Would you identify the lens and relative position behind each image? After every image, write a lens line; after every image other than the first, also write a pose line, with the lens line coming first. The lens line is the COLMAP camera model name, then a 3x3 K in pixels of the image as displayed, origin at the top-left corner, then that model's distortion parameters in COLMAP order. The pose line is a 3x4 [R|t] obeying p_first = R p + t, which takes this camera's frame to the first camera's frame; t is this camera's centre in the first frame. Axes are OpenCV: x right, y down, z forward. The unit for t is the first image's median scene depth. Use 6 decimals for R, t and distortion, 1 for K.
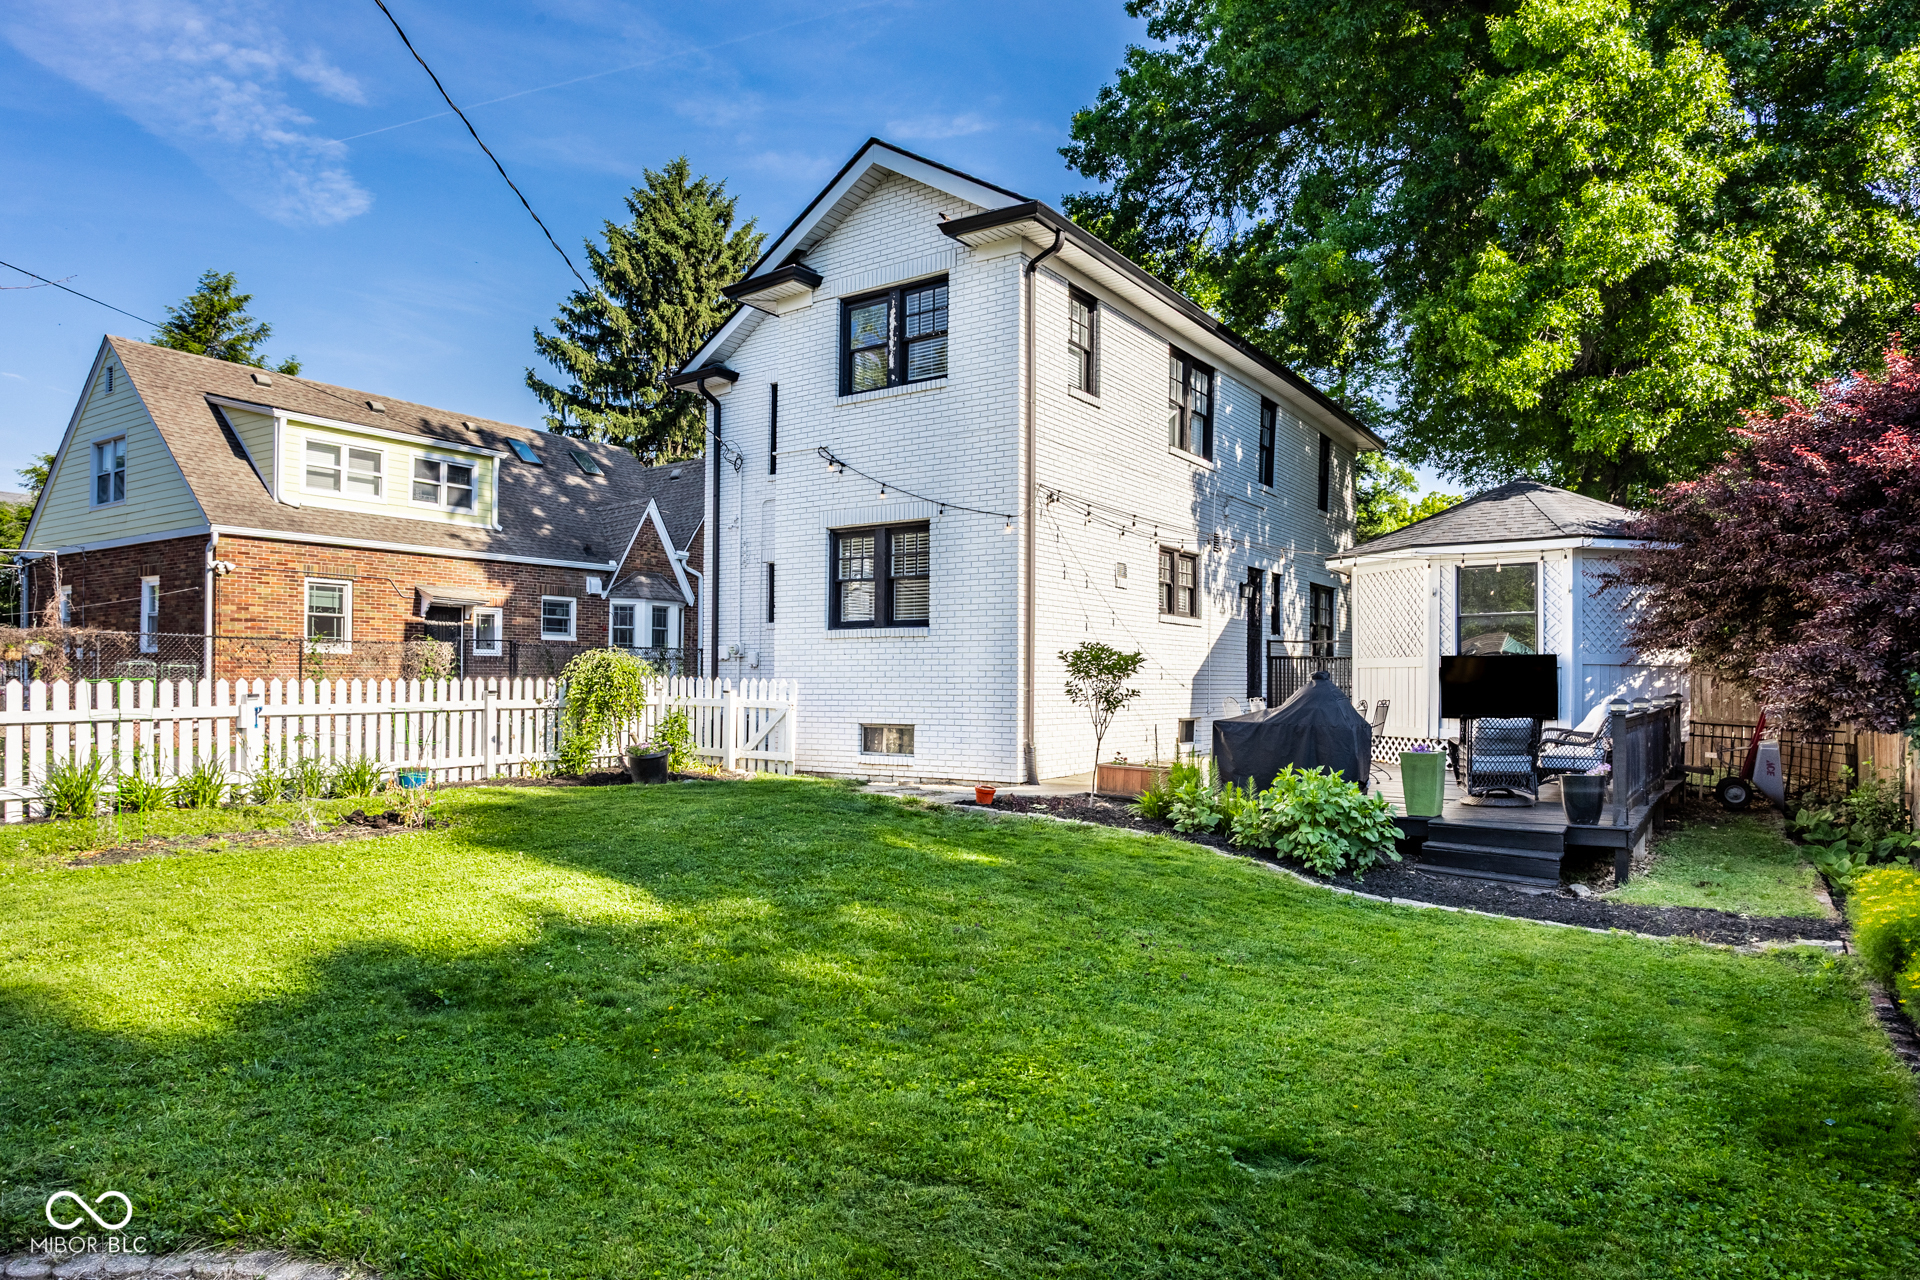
lens RADIAL K [[1195.0, 0, 926.4], [0, 1195.0, 666.5], [0, 0, 1]] dist [-0.044465, 0.042467]
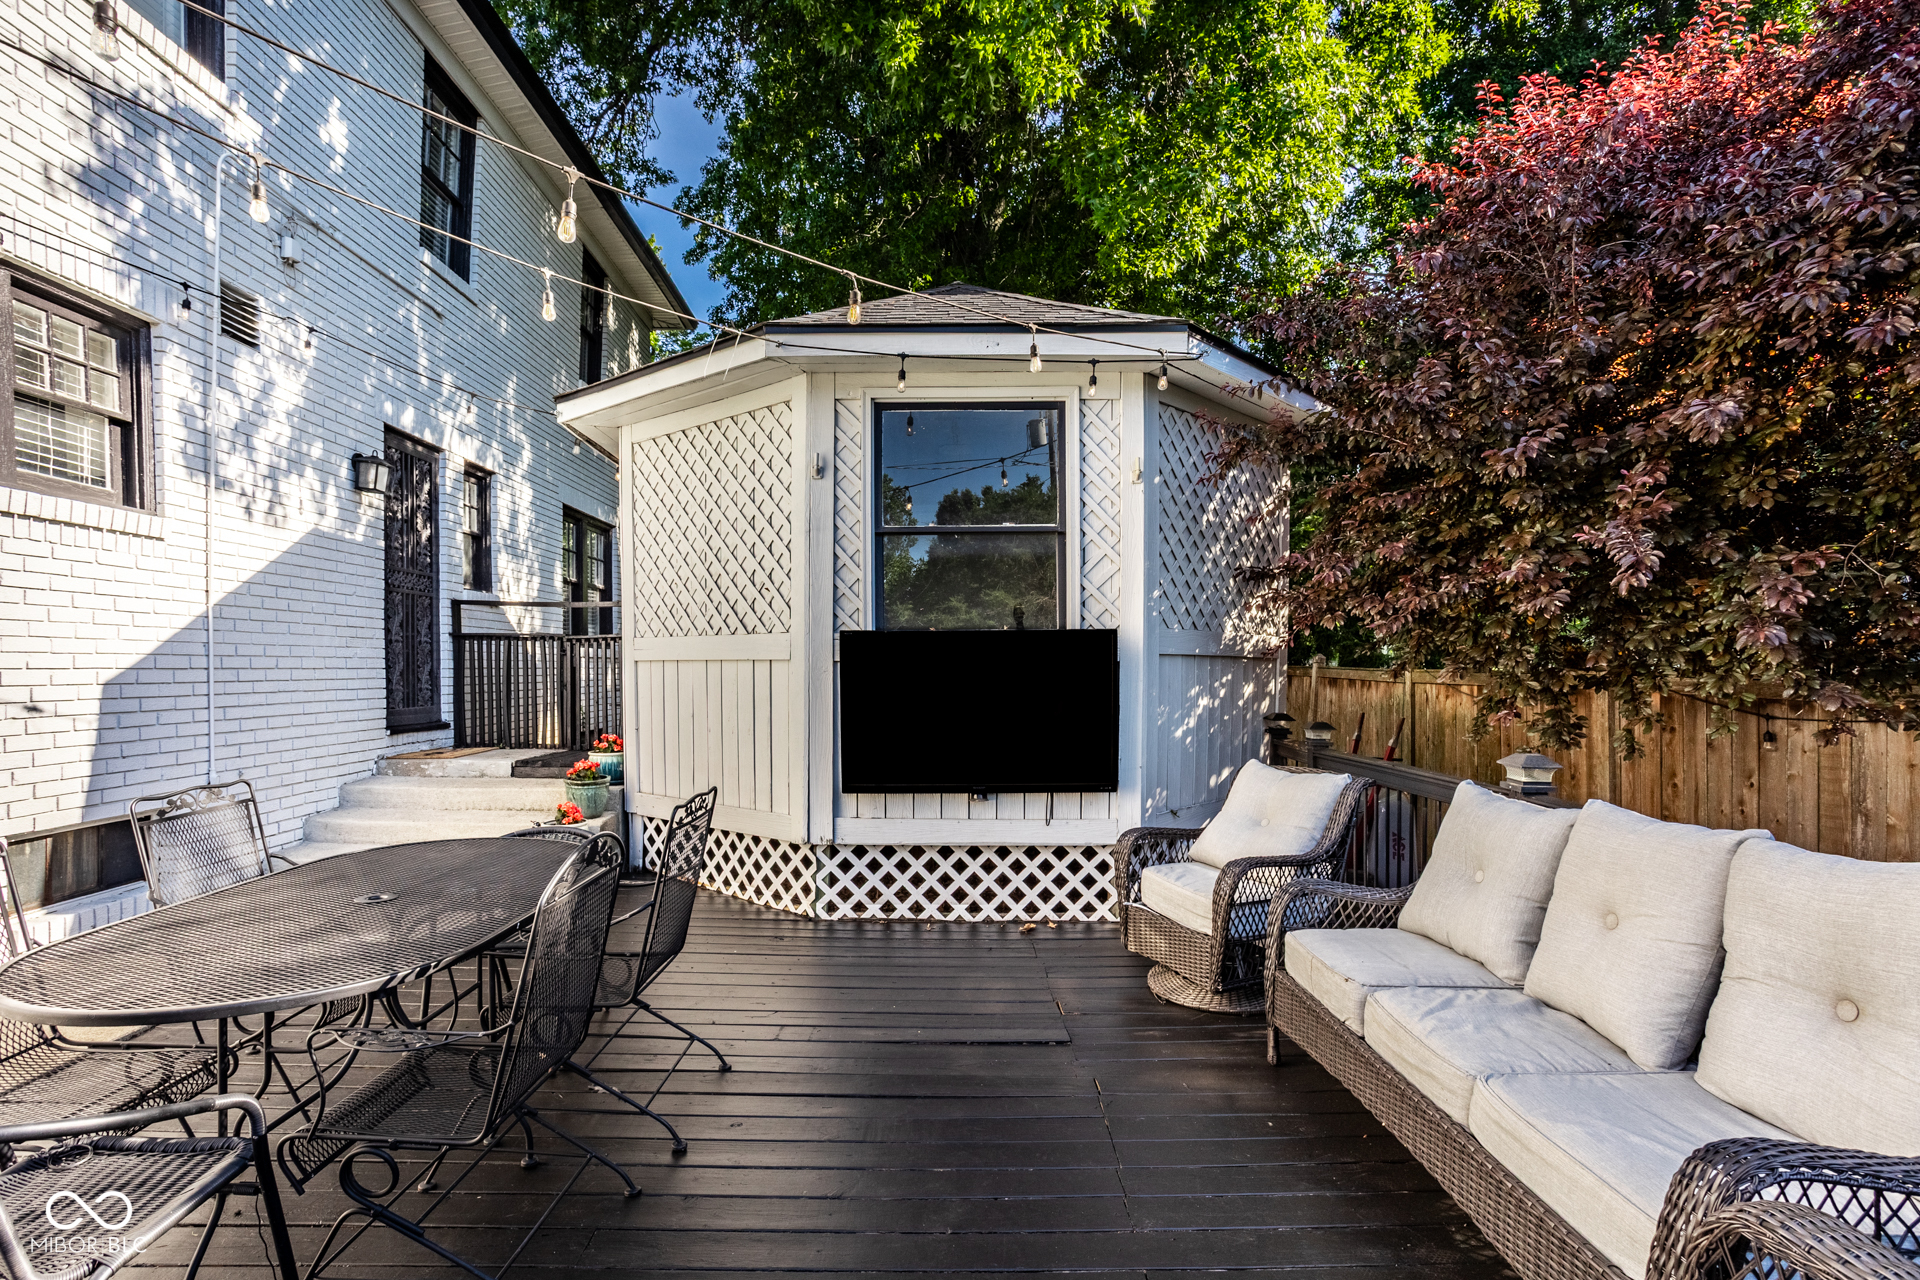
lens RADIAL K [[955.1, 0, 957.5], [0, 955.1, 667.3], [0, 0, 1]] dist [-0.003320, 0.000985]
pose [[0.802165, -0.009625, 0.597024, 0.287624], [-0.001768, 0.999827, 0.018494, -0.002877], [-0.597099, -0.015890, 0.802010, 0.750215]]
